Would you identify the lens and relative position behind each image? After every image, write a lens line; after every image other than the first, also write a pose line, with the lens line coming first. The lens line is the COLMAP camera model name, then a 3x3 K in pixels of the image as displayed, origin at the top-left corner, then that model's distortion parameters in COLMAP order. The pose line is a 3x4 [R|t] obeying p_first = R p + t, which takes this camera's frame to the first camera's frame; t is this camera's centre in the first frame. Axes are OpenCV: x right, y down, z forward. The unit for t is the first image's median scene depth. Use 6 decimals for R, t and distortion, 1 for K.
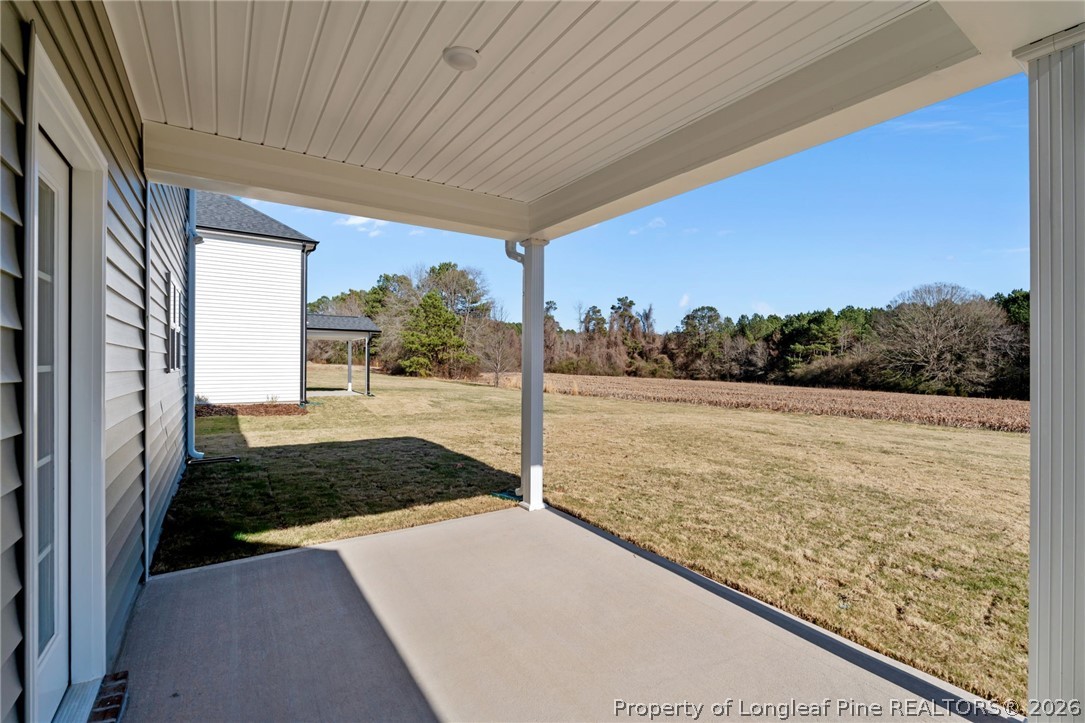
lens RADIAL K [[474.9, 0, 540.5], [0, 474.9, 362.1], [0, 0, 1]] dist [-0.011219, 0.001971]
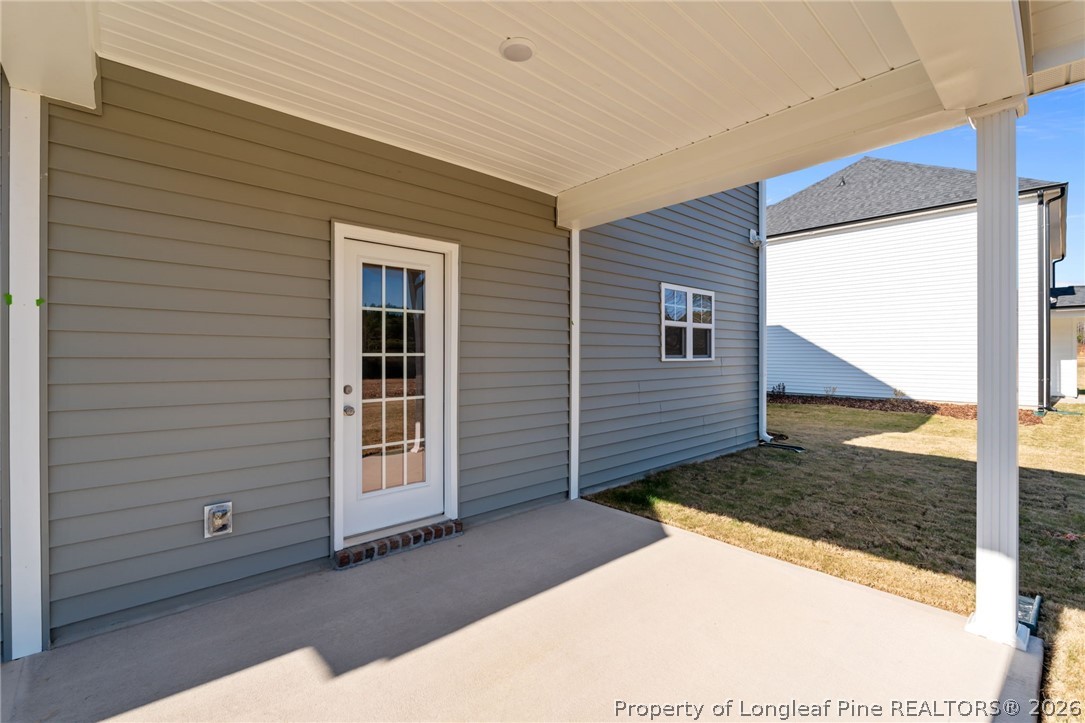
lens RADIAL K [[474.9, 0, 534.8], [0, 474.9, 353.8], [0, 0, 1]] dist [-0.011219, 0.001971]
pose [[0.135906, -0.007469, -0.990694, 0.430882], [0.003107, 0.999970, -0.007112, 0.009897], [0.990717, -0.002112, 0.135925, 0.460493]]
